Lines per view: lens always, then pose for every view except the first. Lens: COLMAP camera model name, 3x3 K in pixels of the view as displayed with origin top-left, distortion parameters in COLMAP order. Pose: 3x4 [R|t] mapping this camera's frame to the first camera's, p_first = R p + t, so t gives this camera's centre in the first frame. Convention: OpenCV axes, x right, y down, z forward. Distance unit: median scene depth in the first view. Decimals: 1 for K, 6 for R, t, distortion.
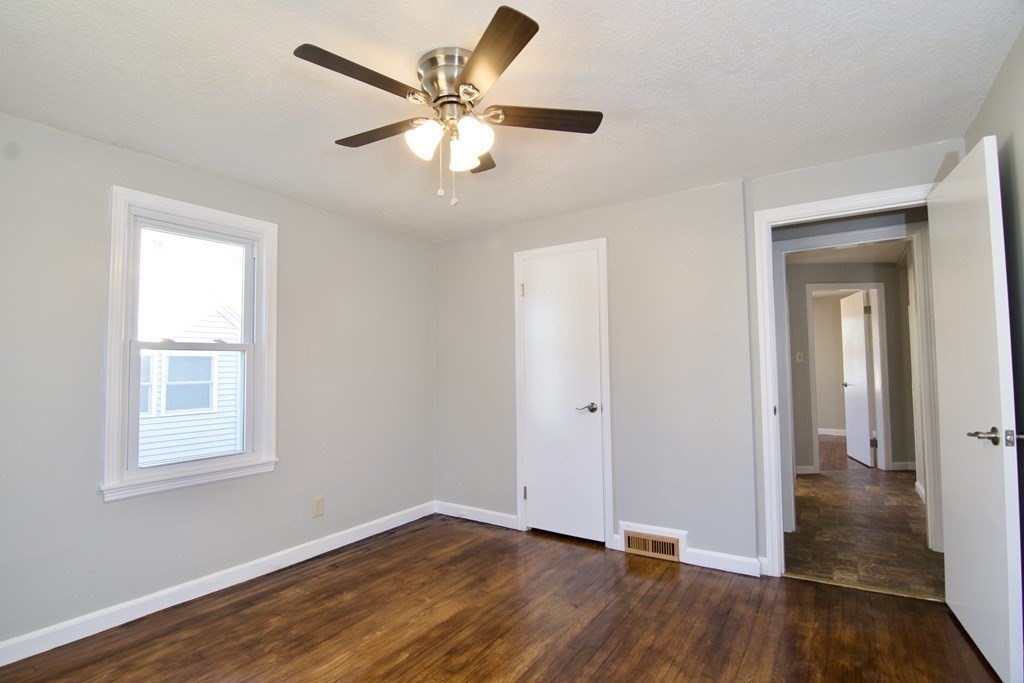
lens RADIAL K [[498.5, 0, 505.3], [0, 498.5, 341.1], [0, 0, 1]] dist [-0.013062, -0.003662]
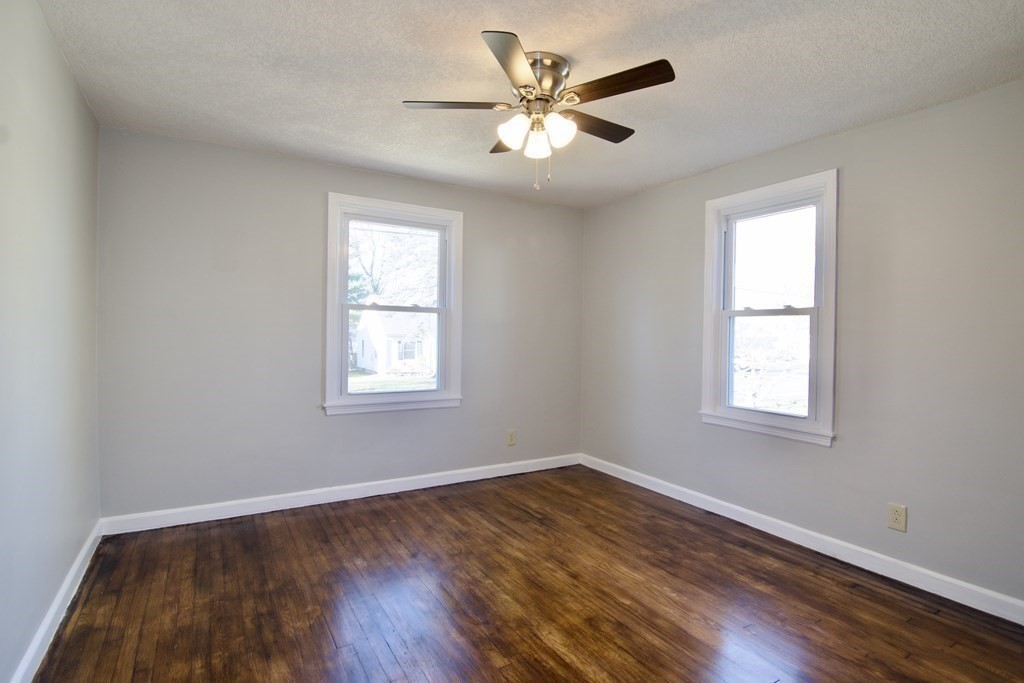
lens RADIAL K [[498.5, 0, 506.4], [0, 498.5, 340.2], [0, 0, 1]] dist [-0.013062, -0.003662]
pose [[-0.424998, 0.020597, -0.904960, 0.735225], [0.037499, 0.999283, 0.005133, 0.052012], [0.904417, -0.031753, -0.425466, 1.062526]]
